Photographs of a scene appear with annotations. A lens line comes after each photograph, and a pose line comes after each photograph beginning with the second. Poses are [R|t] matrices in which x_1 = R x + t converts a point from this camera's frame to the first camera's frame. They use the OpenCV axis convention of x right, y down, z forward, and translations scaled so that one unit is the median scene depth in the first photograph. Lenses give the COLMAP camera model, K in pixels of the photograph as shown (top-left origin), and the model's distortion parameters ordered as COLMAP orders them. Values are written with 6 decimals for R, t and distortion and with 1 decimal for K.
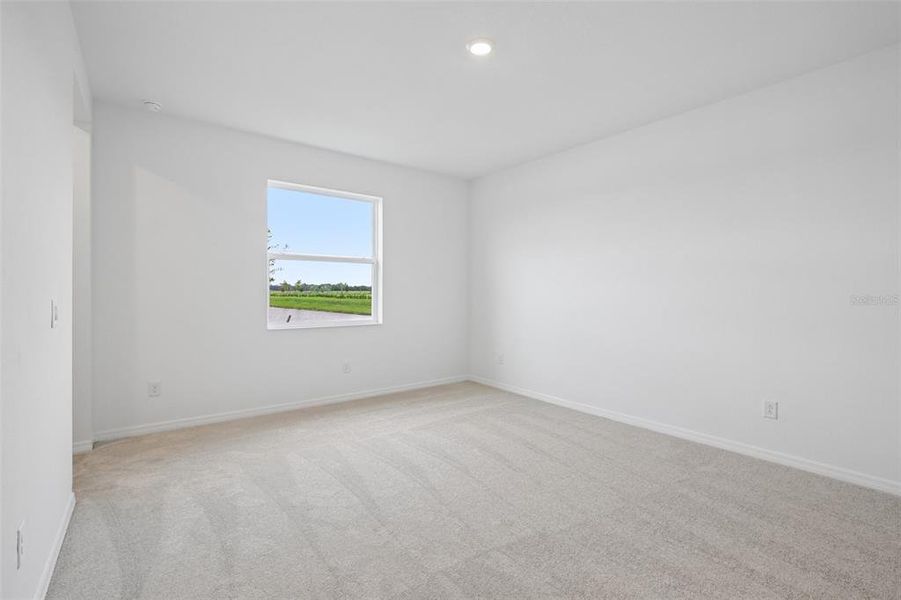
lens RADIAL K [[412.5, 0, 456.0], [0, 412.5, 292.5], [0, 0, 1]] dist [-0.029440, 0.005609]
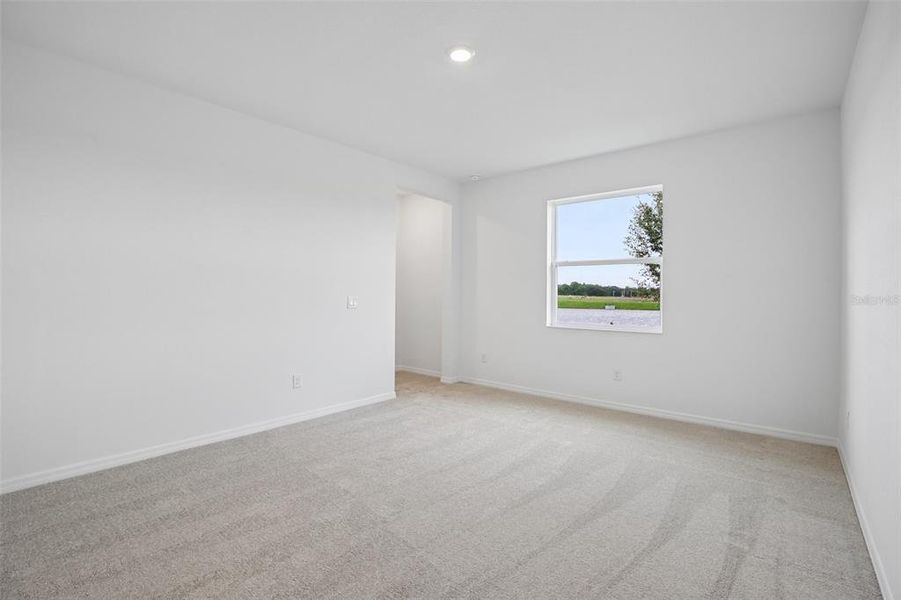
lens RADIAL K [[412.5, 0, 456.0], [0, 412.5, 292.5], [0, 0, 1]] dist [-0.029440, 0.005609]
pose [[0.221909, -0.006268, -0.975047, 0.653890], [-0.009249, 0.999921, -0.008533, 0.004794], [0.975023, 0.010911, 0.221834, 0.477193]]
